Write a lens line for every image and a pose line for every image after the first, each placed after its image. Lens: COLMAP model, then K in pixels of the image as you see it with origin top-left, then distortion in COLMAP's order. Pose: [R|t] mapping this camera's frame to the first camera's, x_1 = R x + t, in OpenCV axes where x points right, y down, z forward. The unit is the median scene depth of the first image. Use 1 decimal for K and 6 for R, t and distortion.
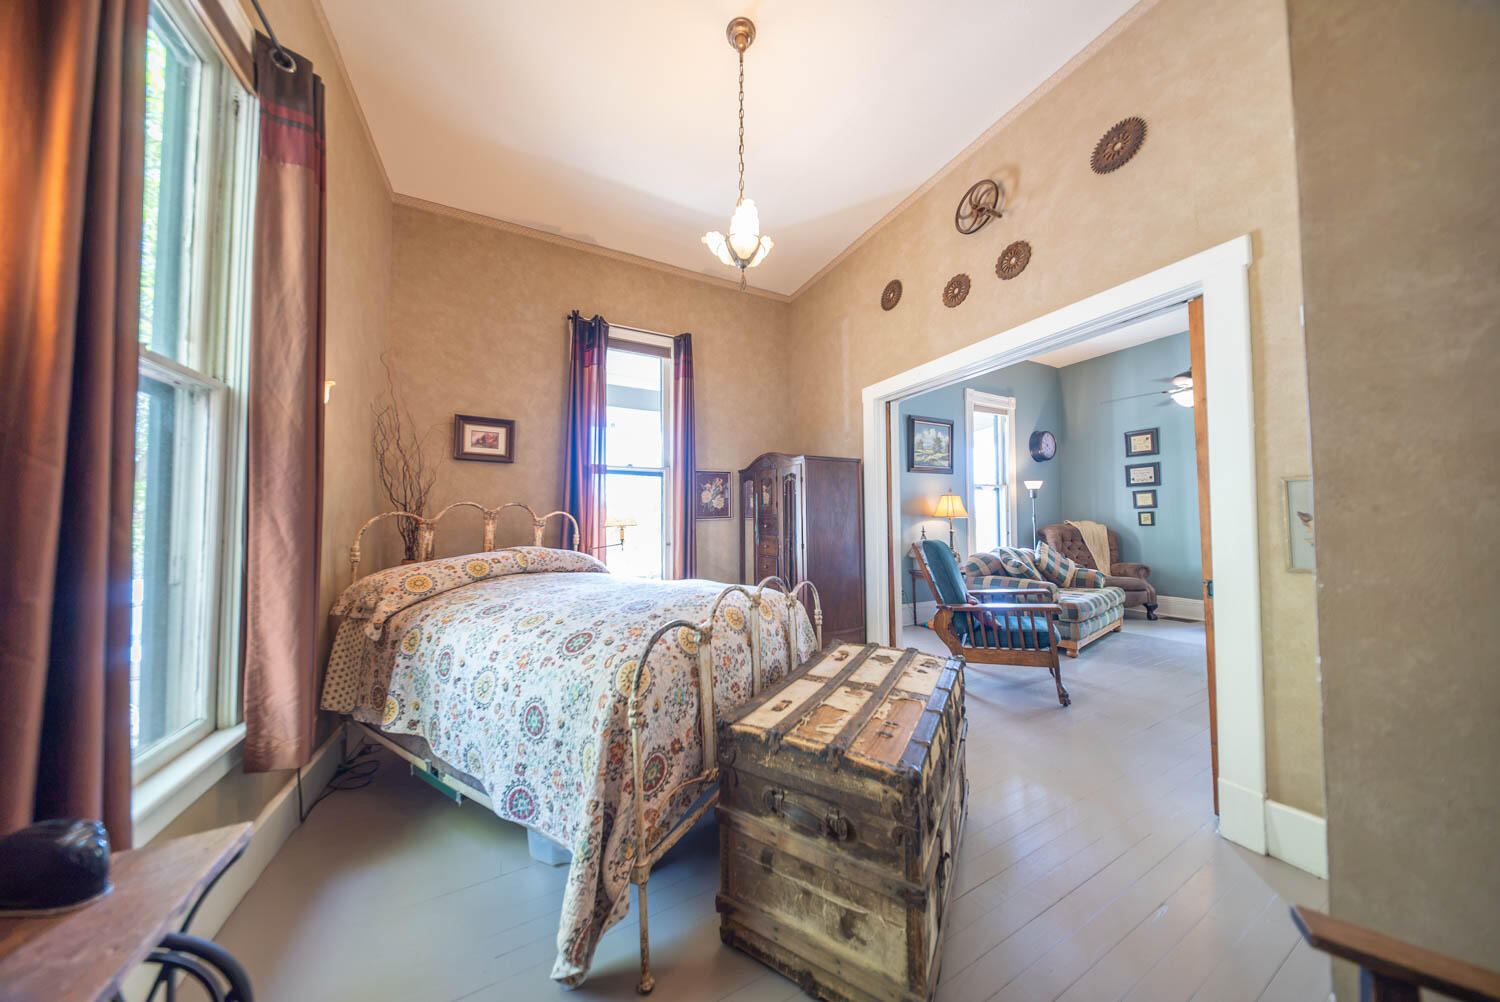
lens RADIAL K [[441.9, 0, 756.2], [0, 441.9, 497.7], [0, 0, 1]] dist [0.002535, -0.001499]
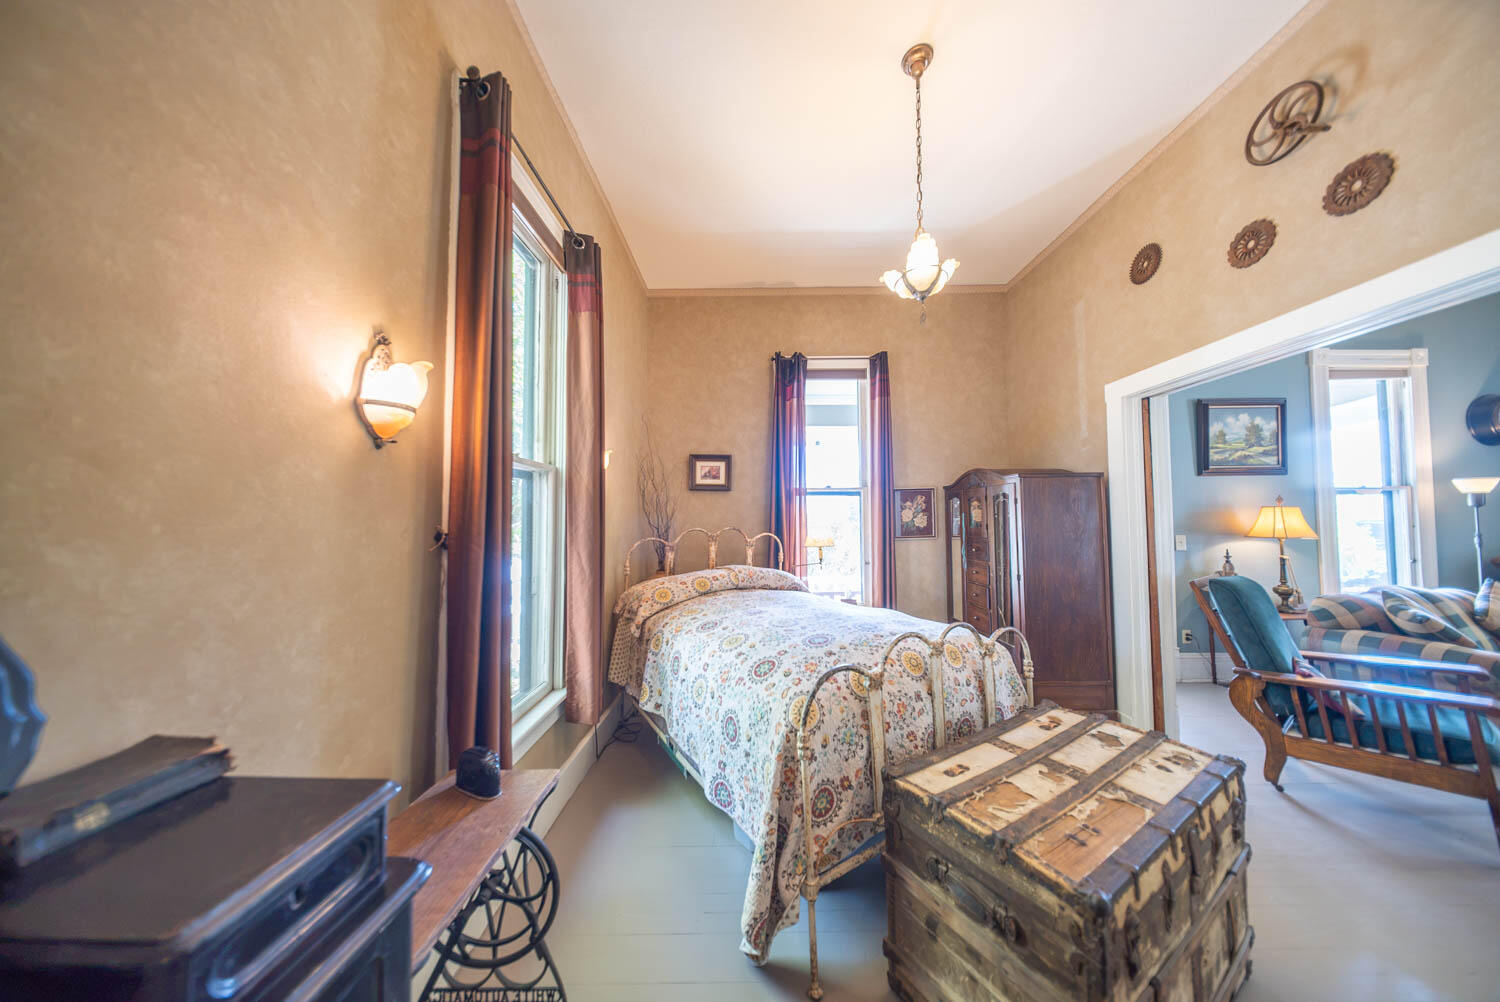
lens RADIAL K [[441.9, 0, 752.0], [0, 441.9, 503.9], [0, 0, 1]] dist [0.002535, -0.001499]
pose [[0.887053, -0.013463, -0.461472, 0.077220], [0.013863, 0.999901, -0.002524, -0.072631], [0.461460, -0.004159, 0.887151, -0.033328]]
